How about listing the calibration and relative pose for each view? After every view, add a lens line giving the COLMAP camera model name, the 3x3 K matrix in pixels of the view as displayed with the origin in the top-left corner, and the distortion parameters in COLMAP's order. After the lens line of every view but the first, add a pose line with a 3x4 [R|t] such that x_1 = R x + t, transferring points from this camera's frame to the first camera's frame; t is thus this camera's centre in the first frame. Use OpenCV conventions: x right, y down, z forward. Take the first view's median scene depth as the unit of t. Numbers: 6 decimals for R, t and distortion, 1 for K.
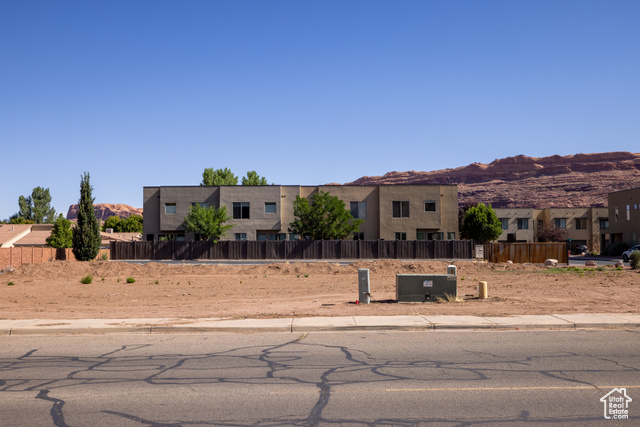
lens RADIAL K [[655.8, 0, 320.0], [0, 655.8, 213.5], [0, 0, 1]] dist [-0.009332, -0.005472]
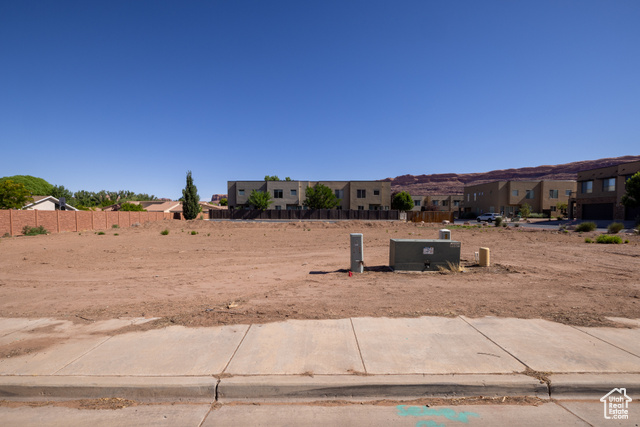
lens RADIAL K [[282.5, 0, 320.0], [0, 282.5, 213.5], [0, 0, 1]] dist [0.000754, 0.000032]
pose [[0.999971, 0.007316, -0.002316, 0.004799], [-0.007190, 0.998705, 0.050368, 0.010516], [0.002682, -0.050350, 0.998728, 0.171497]]
